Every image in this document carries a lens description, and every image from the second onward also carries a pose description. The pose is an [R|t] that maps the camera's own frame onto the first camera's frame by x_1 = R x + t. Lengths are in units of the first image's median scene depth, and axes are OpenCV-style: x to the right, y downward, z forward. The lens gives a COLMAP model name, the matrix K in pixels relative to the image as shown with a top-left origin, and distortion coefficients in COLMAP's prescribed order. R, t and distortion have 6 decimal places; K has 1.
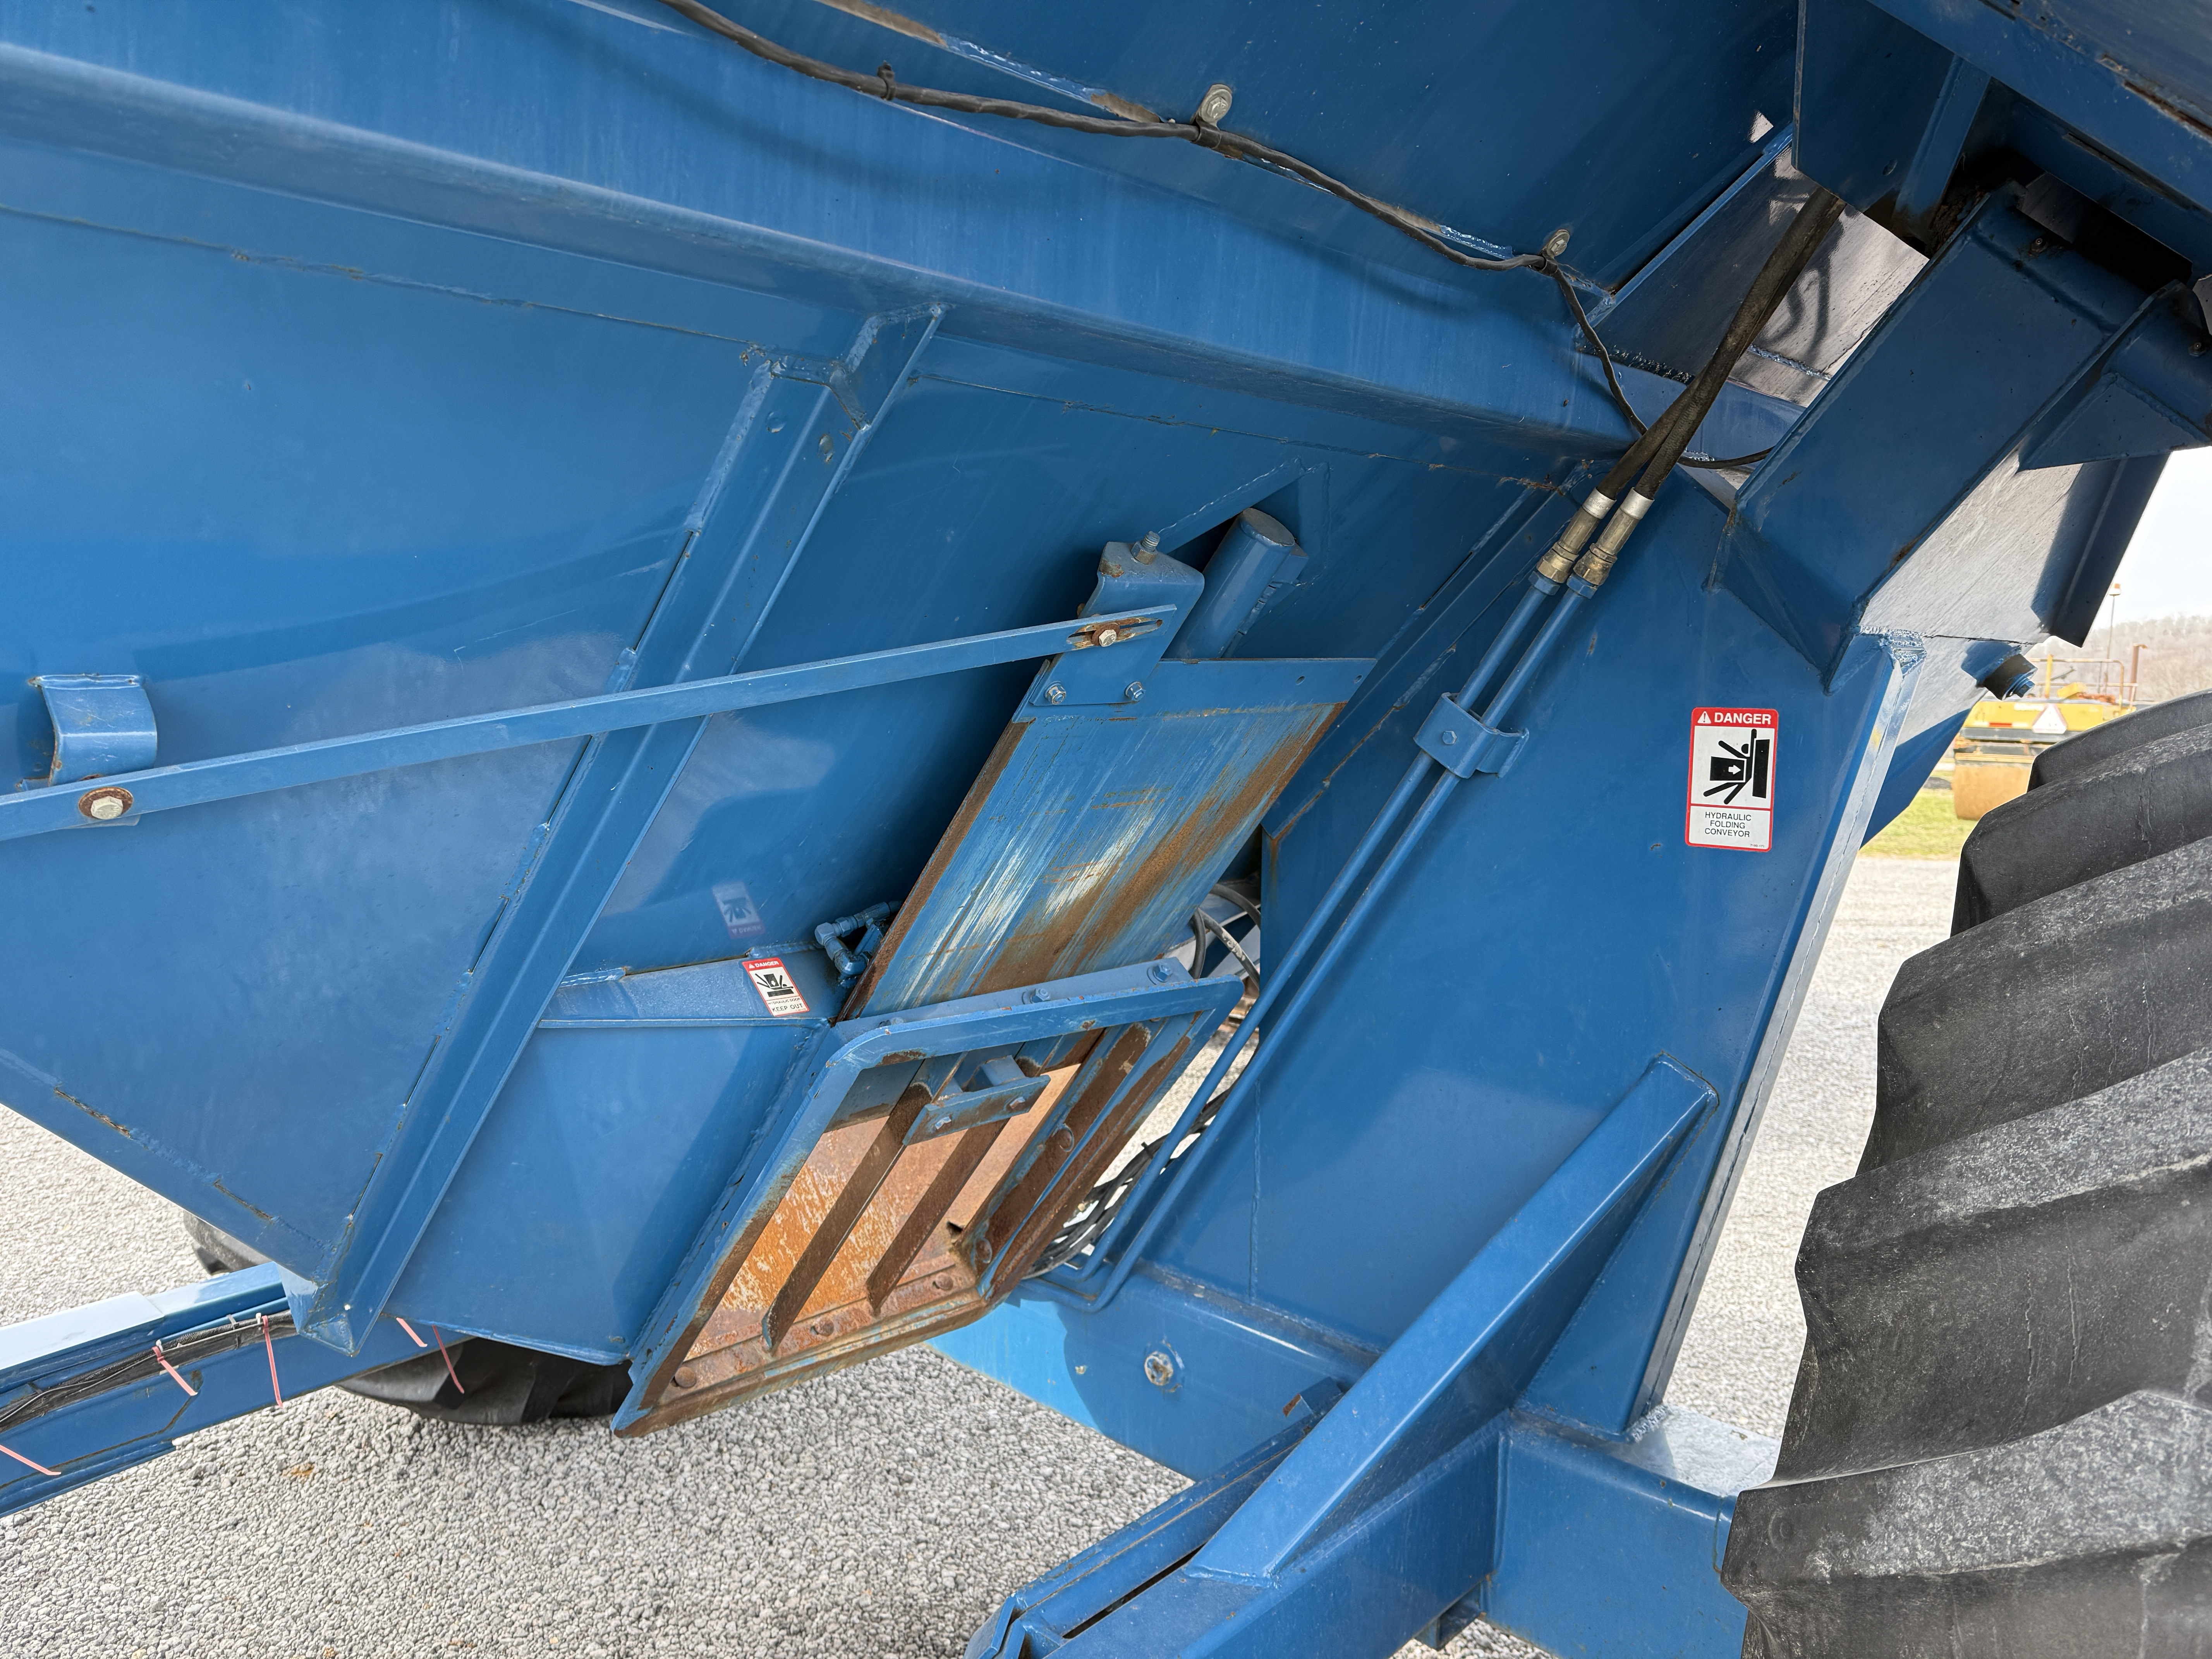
lens RADIAL K [[1522.7, 0, 1106.0], [0, 1522.7, 829.5], [0, 0, 1]] dist [0.001629, -0.004826]
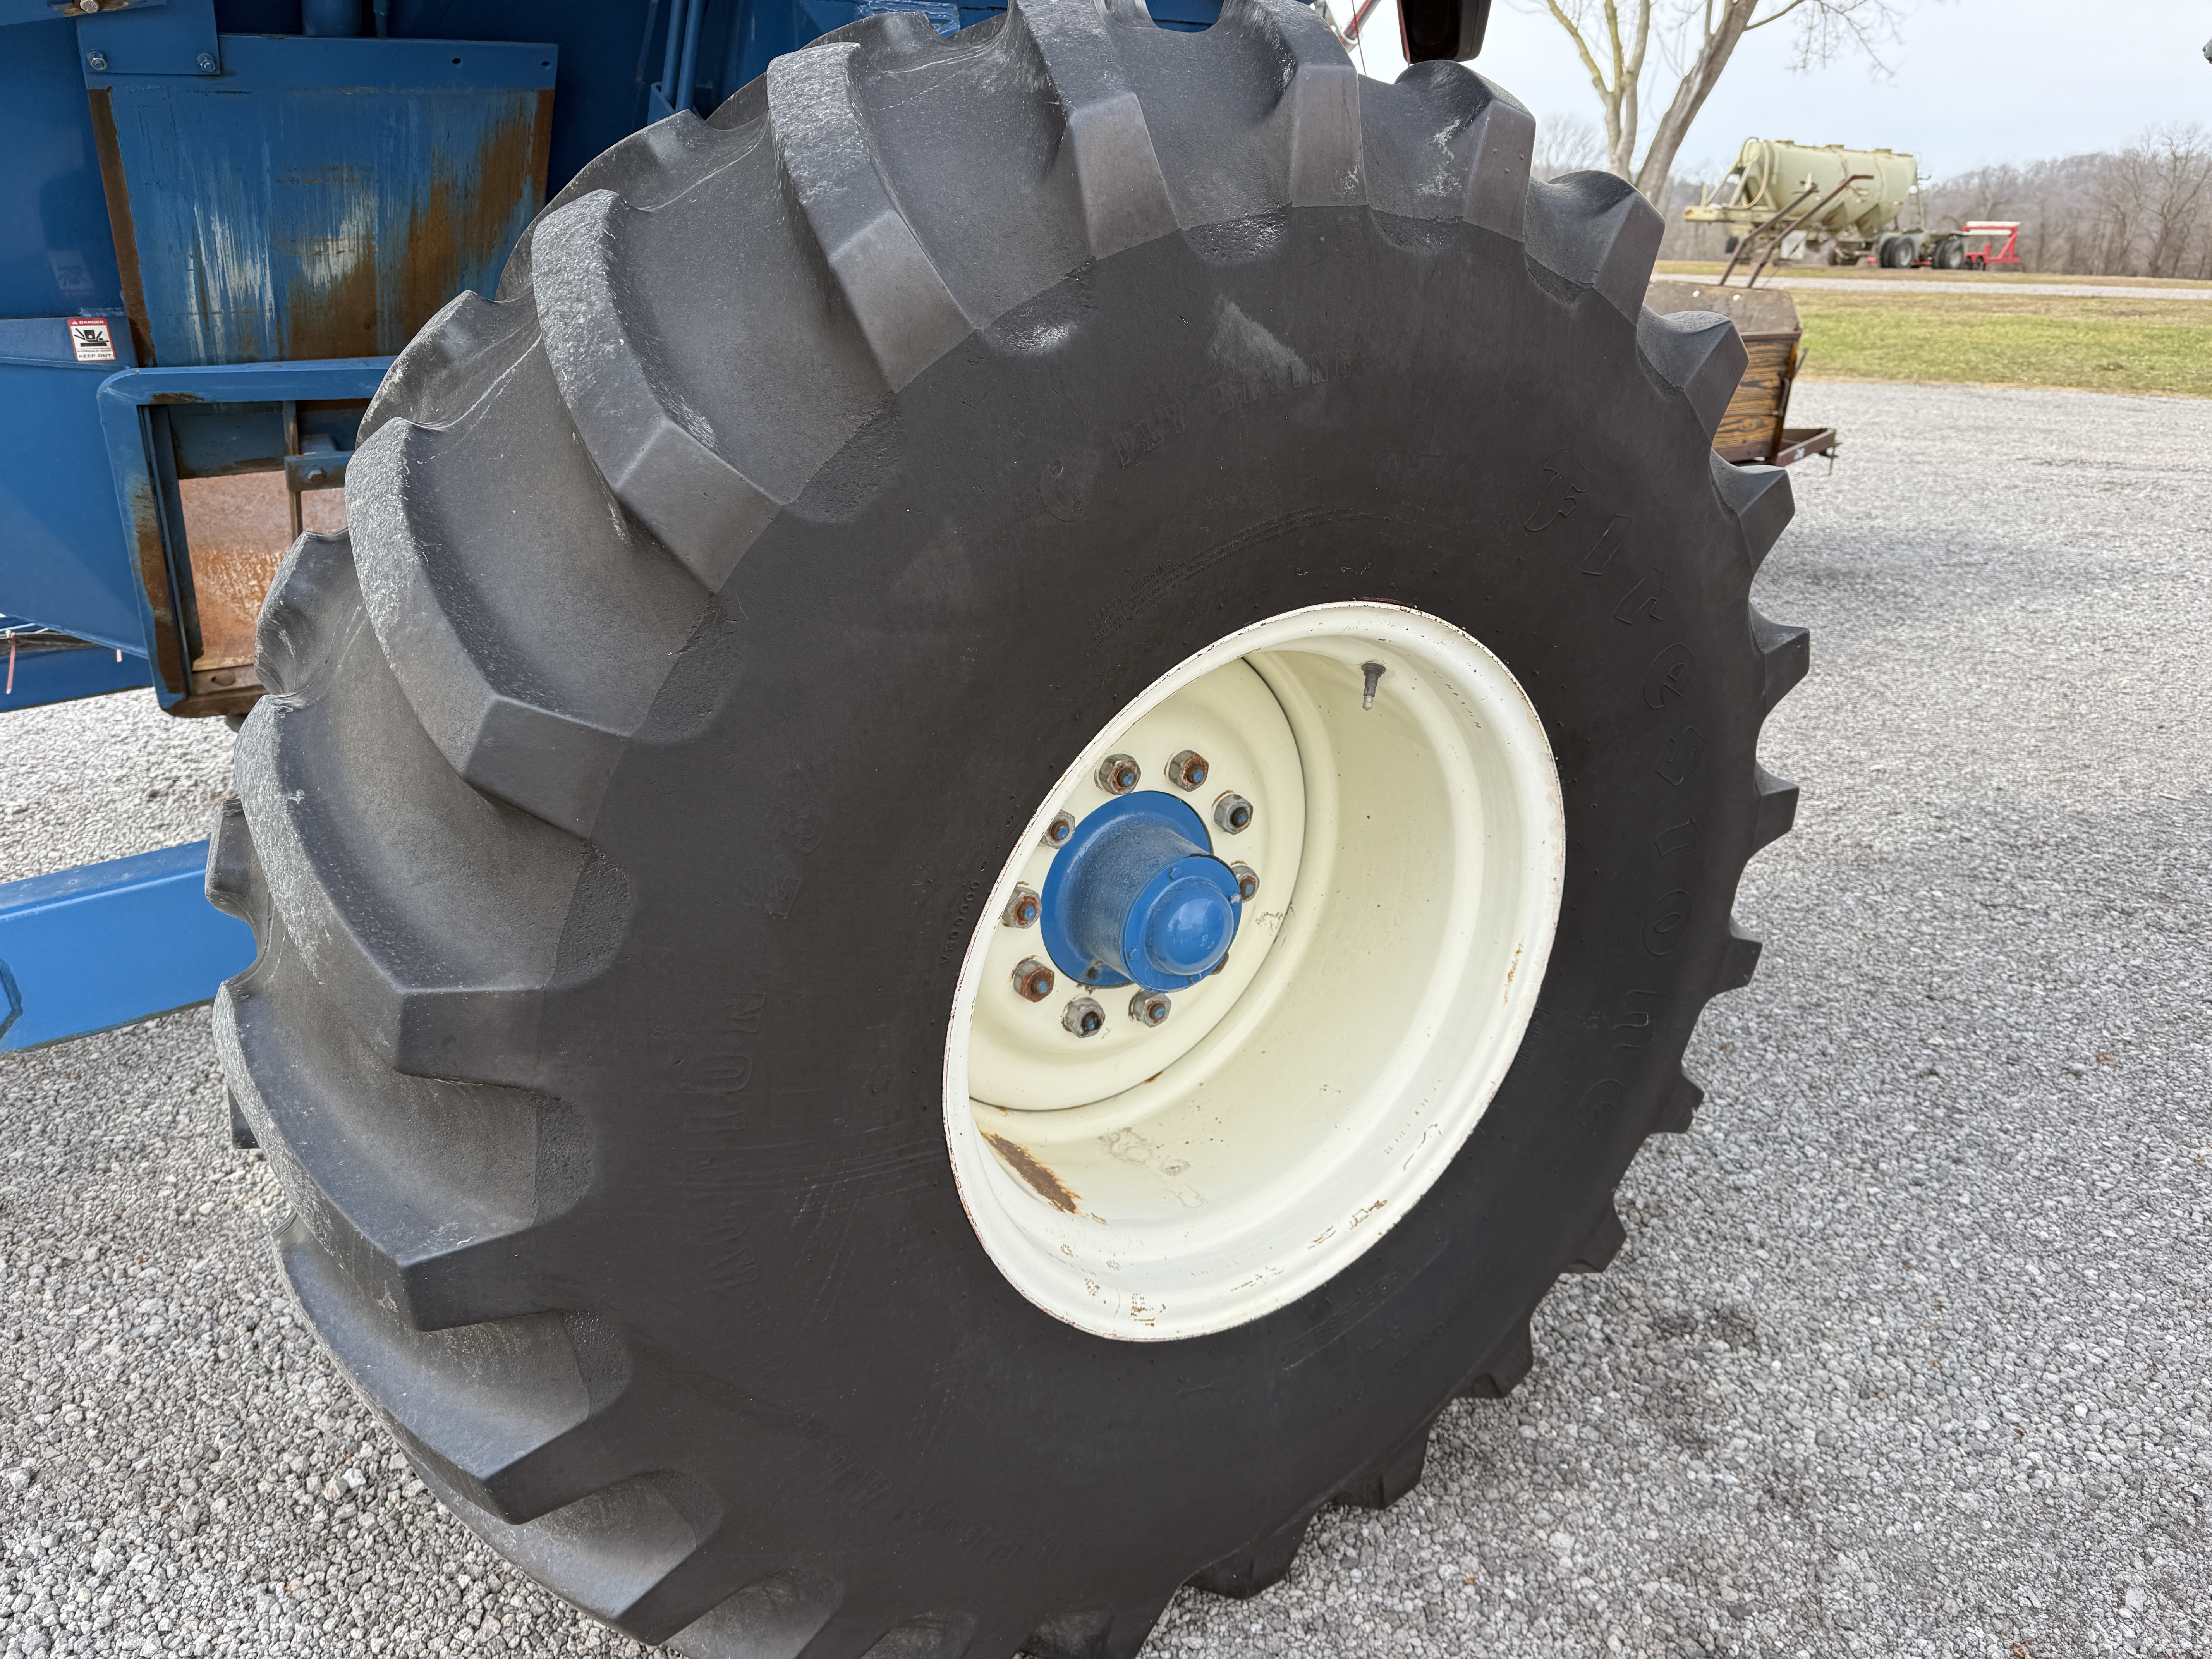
lens RADIAL K [[1522.7, 0, 1106.0], [0, 1522.7, 829.5], [0, 0, 1]] dist [0.001629, -0.004826]
pose [[0.975146, 0.087846, -0.203405, 0.881854], [-0.023740, 0.954183, 0.298280, 0.093733], [0.220288, -0.286037, 0.932553, -0.101002]]
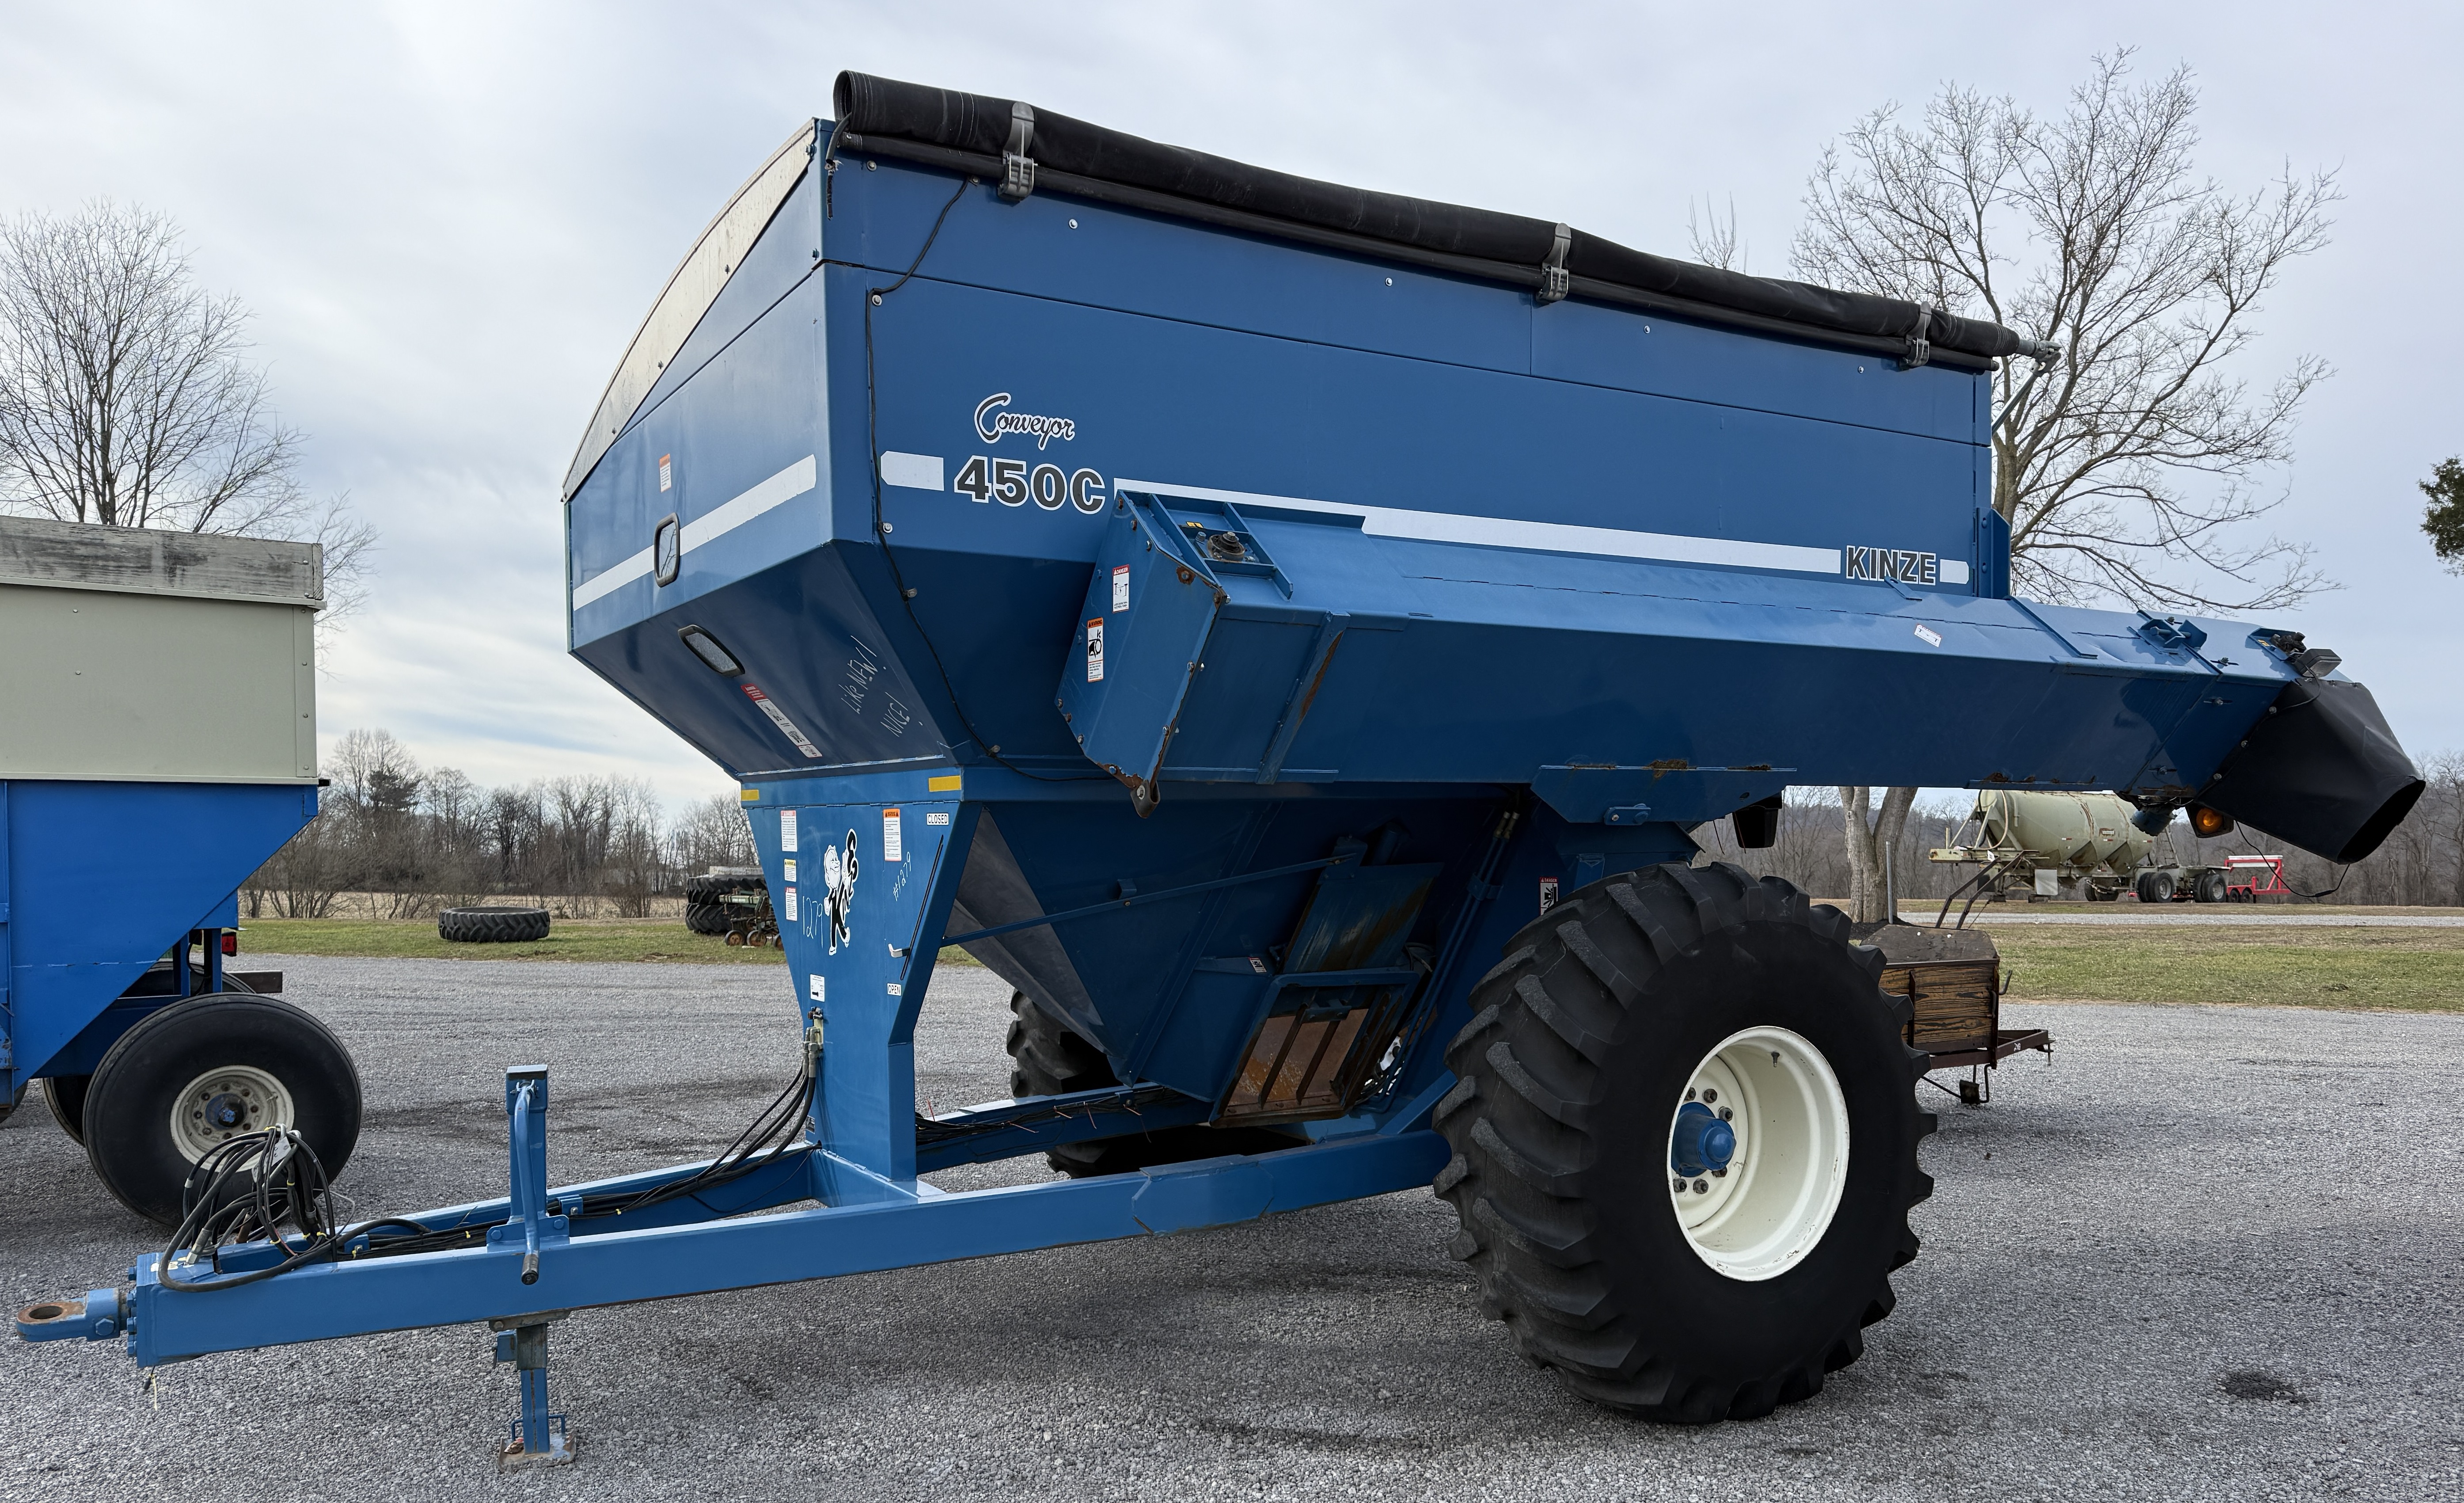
lens RADIAL K [[1728.8, 0, 1225.9], [0, 1728.8, 881.9], [0, 0, 1]] dist [0.003754, -0.001702]
pose [[0.962115, -0.010000, -0.272459, 0.739365], [-0.008896, 0.997644, -0.068031, 0.178877], [0.272497, 0.067878, 0.959759, -2.622342]]
